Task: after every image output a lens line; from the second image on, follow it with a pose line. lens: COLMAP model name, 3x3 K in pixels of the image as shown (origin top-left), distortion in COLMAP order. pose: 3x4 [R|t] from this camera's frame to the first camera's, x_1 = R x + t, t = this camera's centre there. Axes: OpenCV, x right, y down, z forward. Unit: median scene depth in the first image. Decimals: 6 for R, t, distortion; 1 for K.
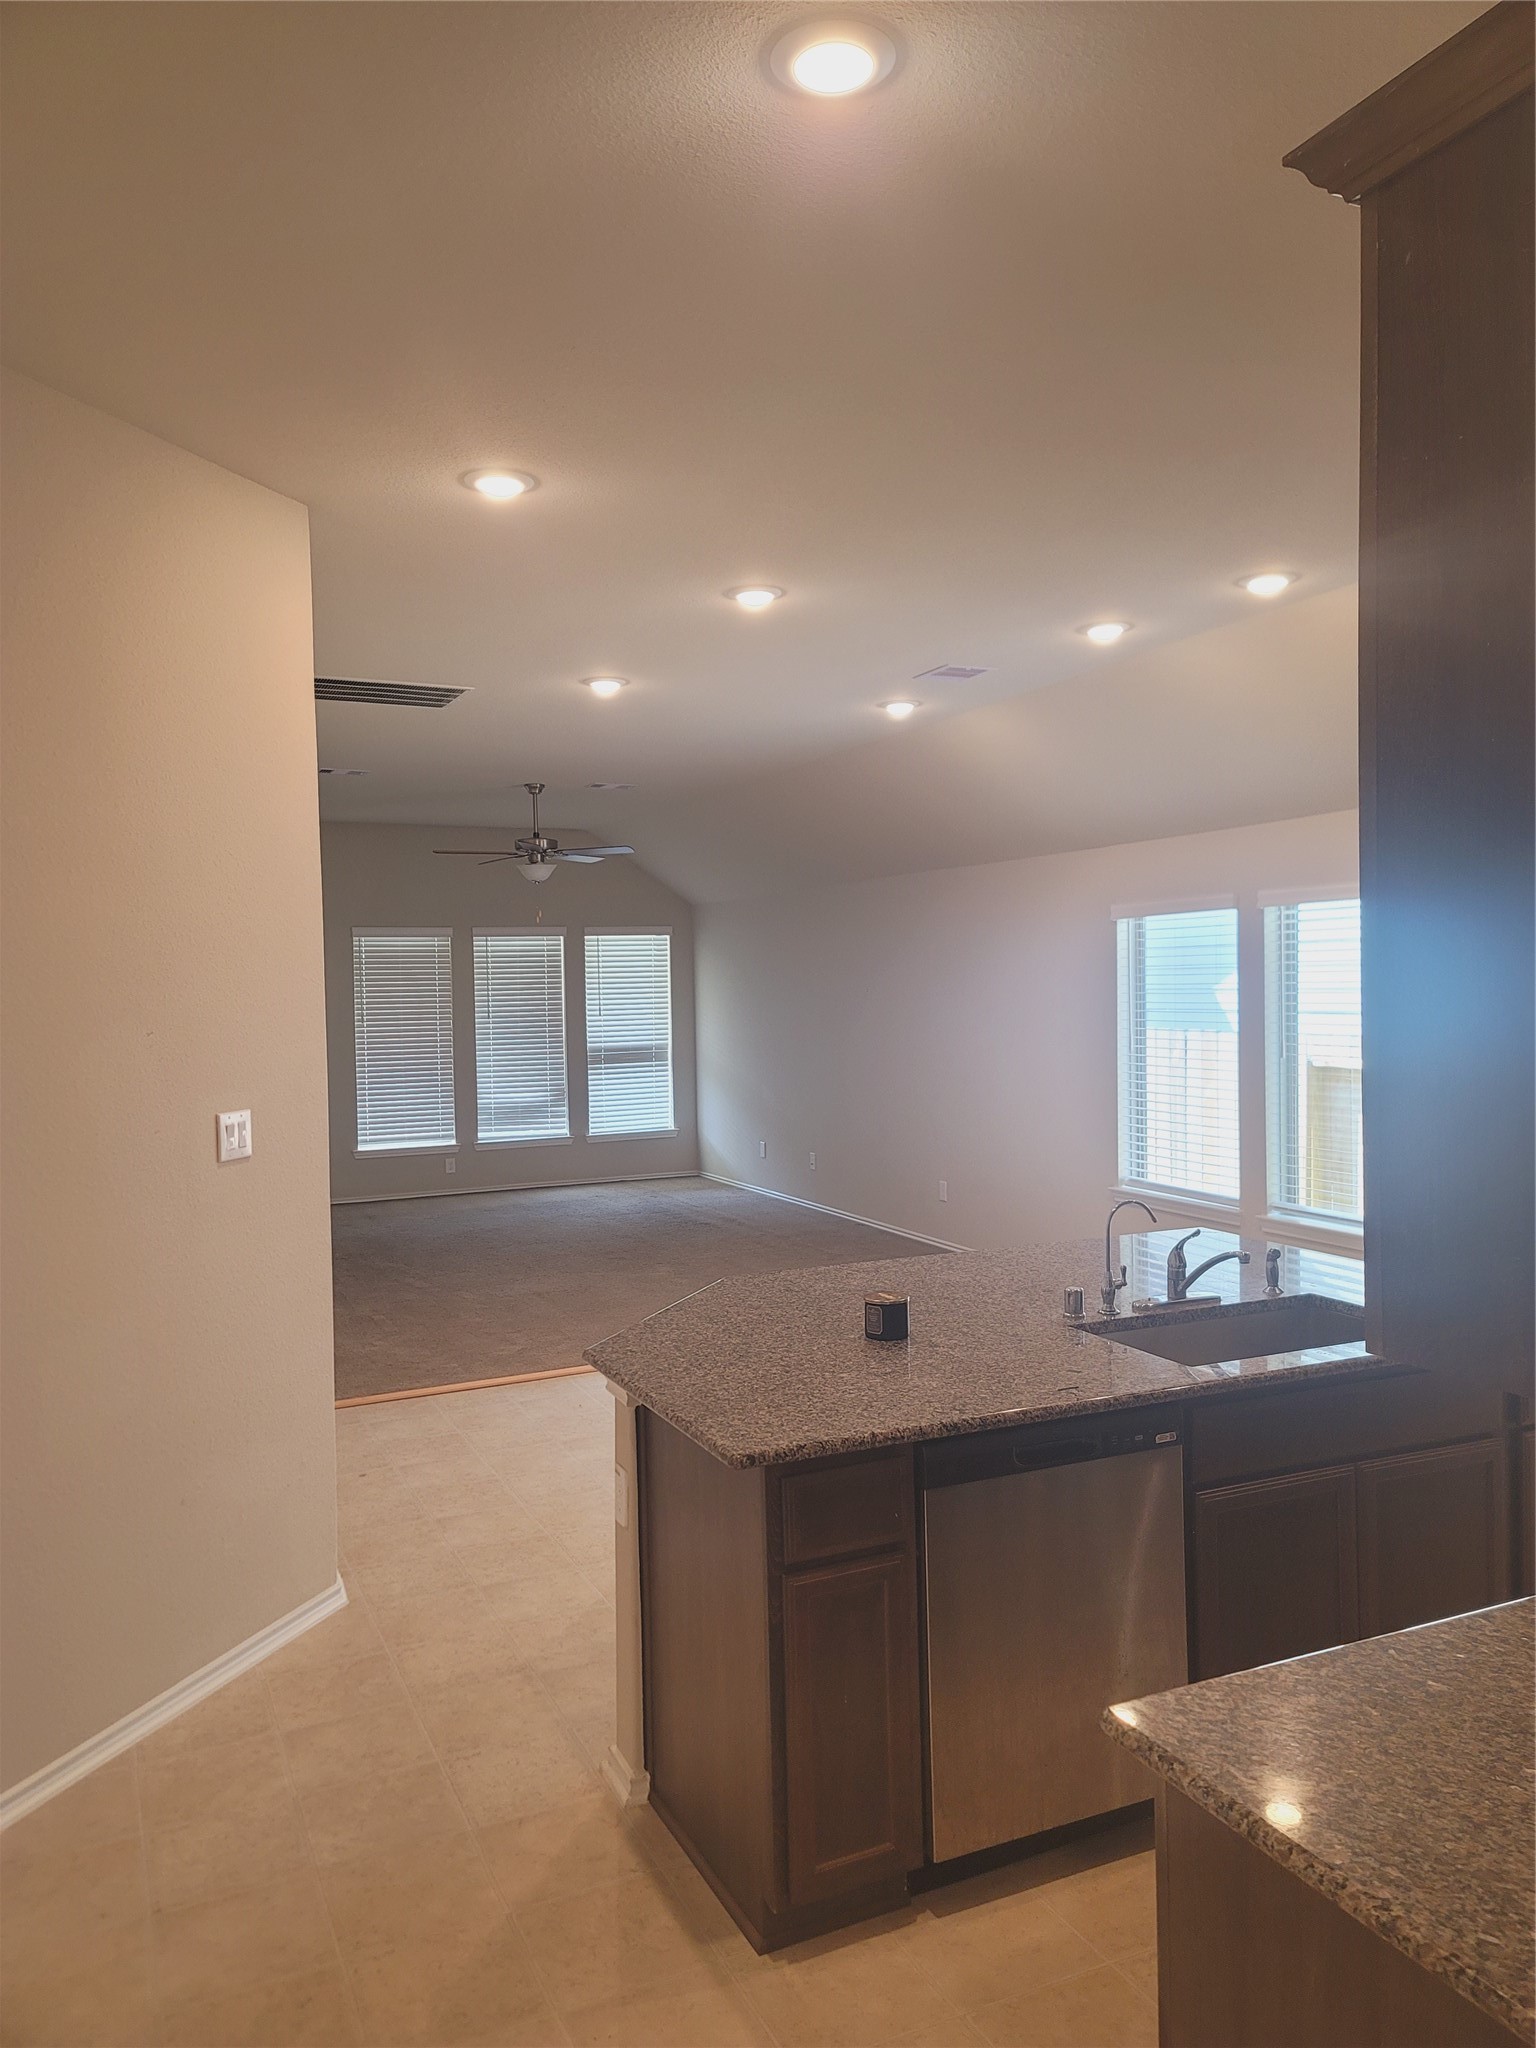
lens RADIAL K [[1464.0, 0, 768.0], [0, 1464.0, 1024.0], [0, 0, 1]] dist [0.087793, 0.000053]
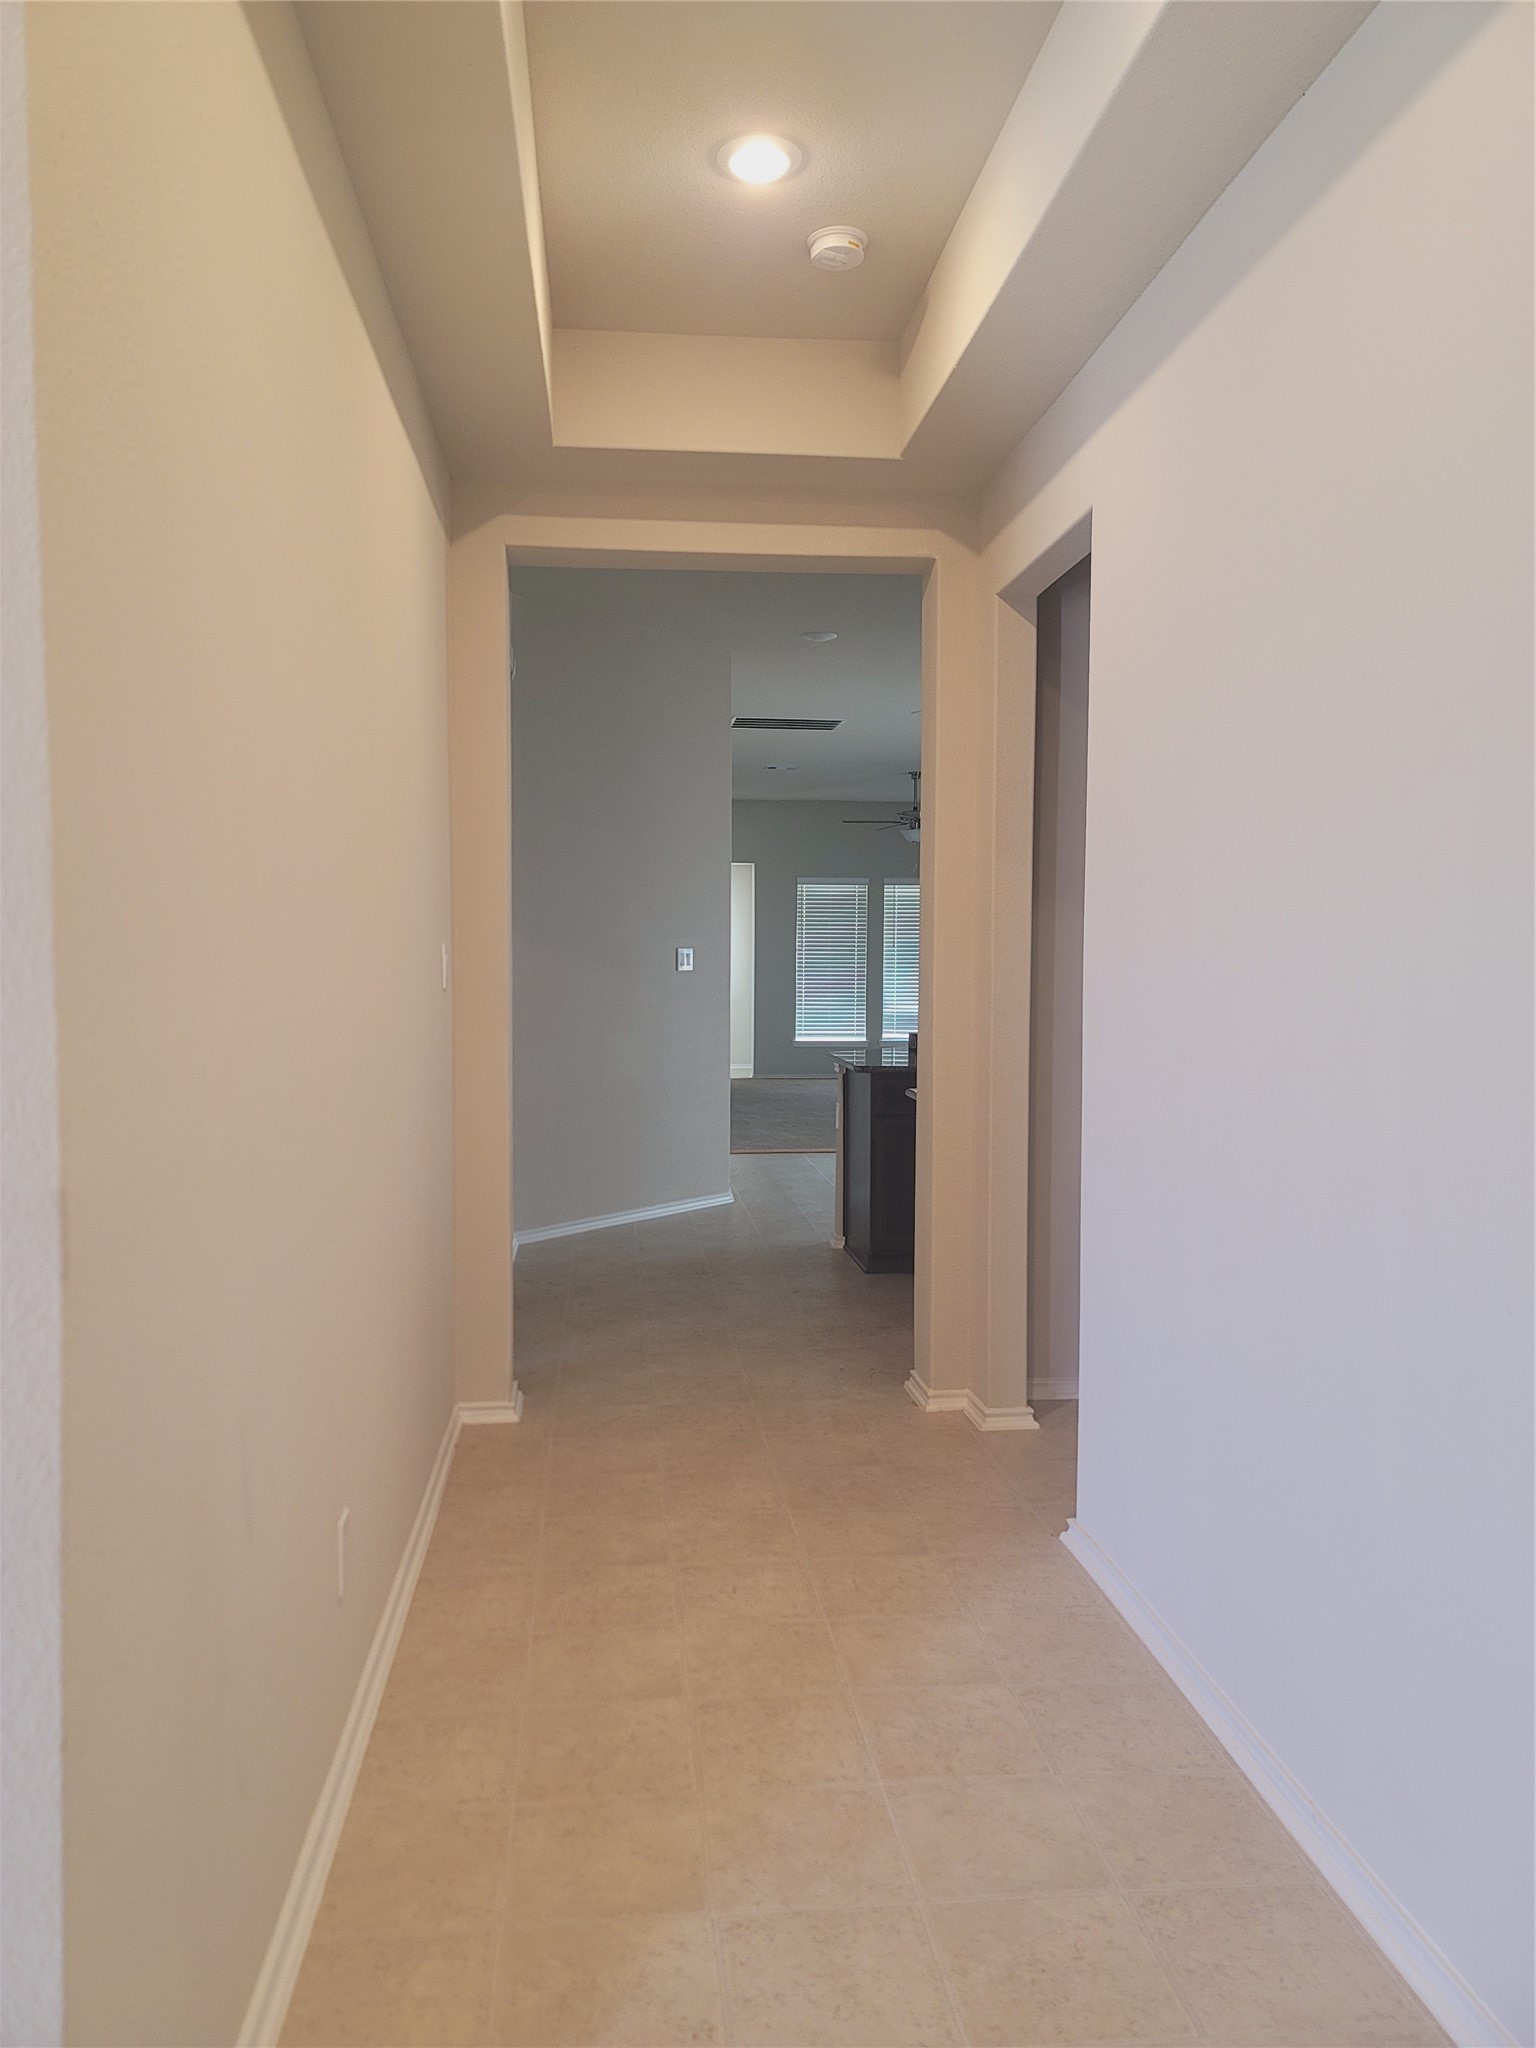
lens RADIAL K [[1464.0, 0, 768.0], [0, 1464.0, 1024.0], [0, 0, 1]] dist [0.087793, 0.000053]
pose [[0.946058, 0.042521, -0.321196, 0.133199], [-0.035347, 0.998979, 0.028136, 0.032941], [0.322064, -0.015265, 0.946595, -0.293033]]
